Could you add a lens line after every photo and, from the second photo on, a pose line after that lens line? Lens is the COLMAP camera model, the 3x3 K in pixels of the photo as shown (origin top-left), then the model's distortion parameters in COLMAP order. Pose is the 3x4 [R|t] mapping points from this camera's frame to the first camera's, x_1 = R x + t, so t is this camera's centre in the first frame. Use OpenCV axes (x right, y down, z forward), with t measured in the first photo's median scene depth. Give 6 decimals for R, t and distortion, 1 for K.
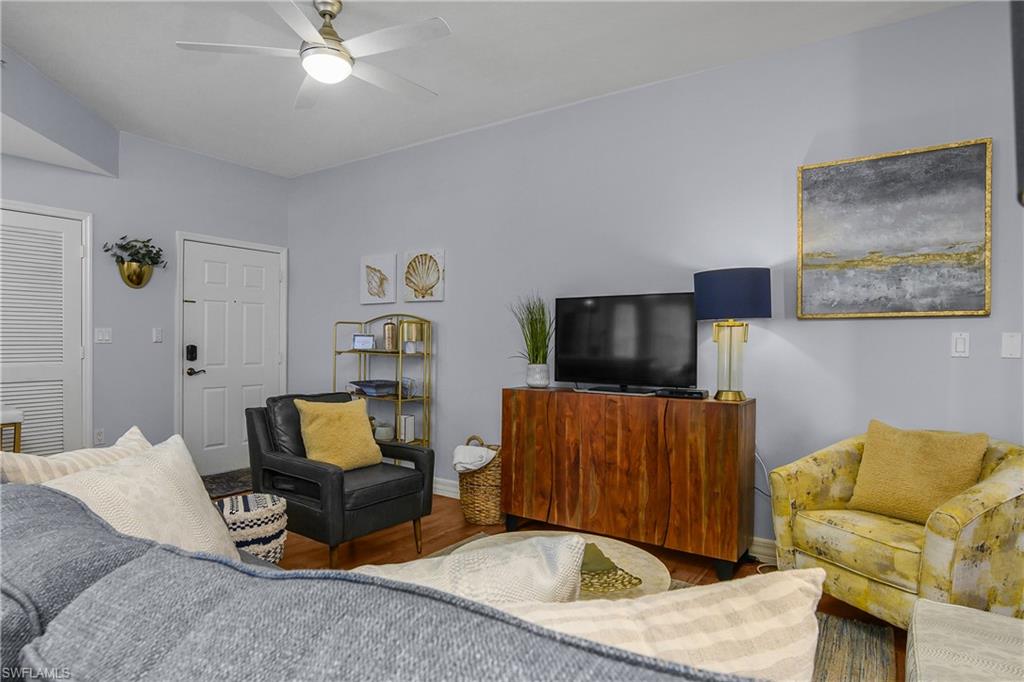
lens RADIAL K [[583.3, 0, 512.0], [0, 583.3, 341.0], [0, 0, 1]] dist [-0.006683, -0.000992]
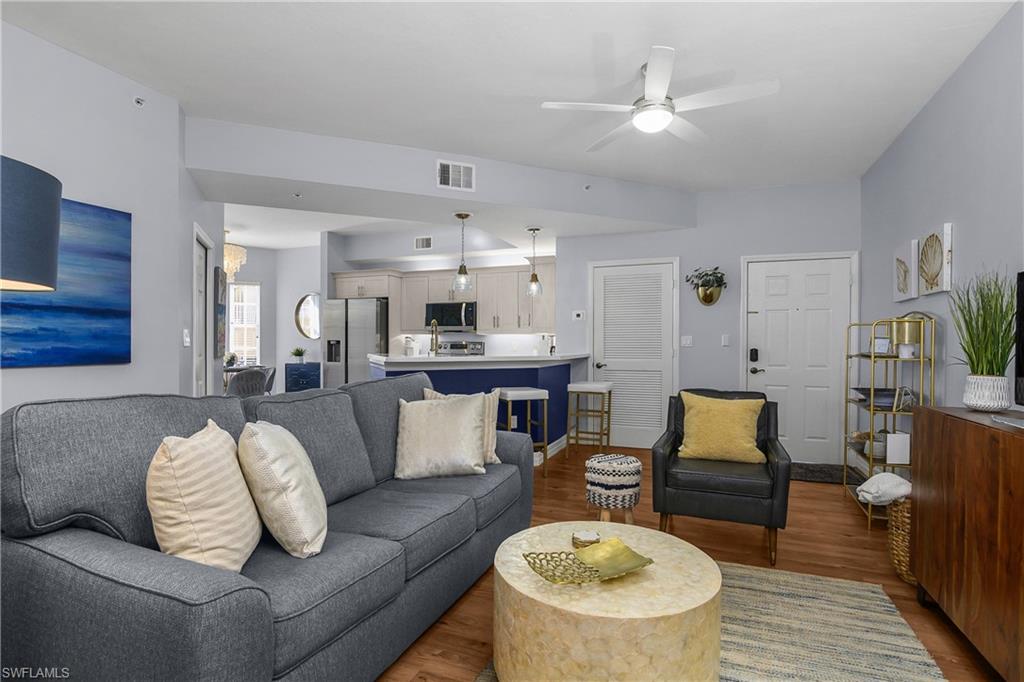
lens RADIAL K [[515.3, 0, 508.0], [0, 515.3, 346.1], [0, 0, 1]] dist [-0.004404, -0.000354]
pose [[0.227660, -0.002331, -0.973738, 0.428156], [-0.003304, 0.999990, -0.003167, 0.008211], [0.973735, 0.003938, 0.227650, 0.296434]]
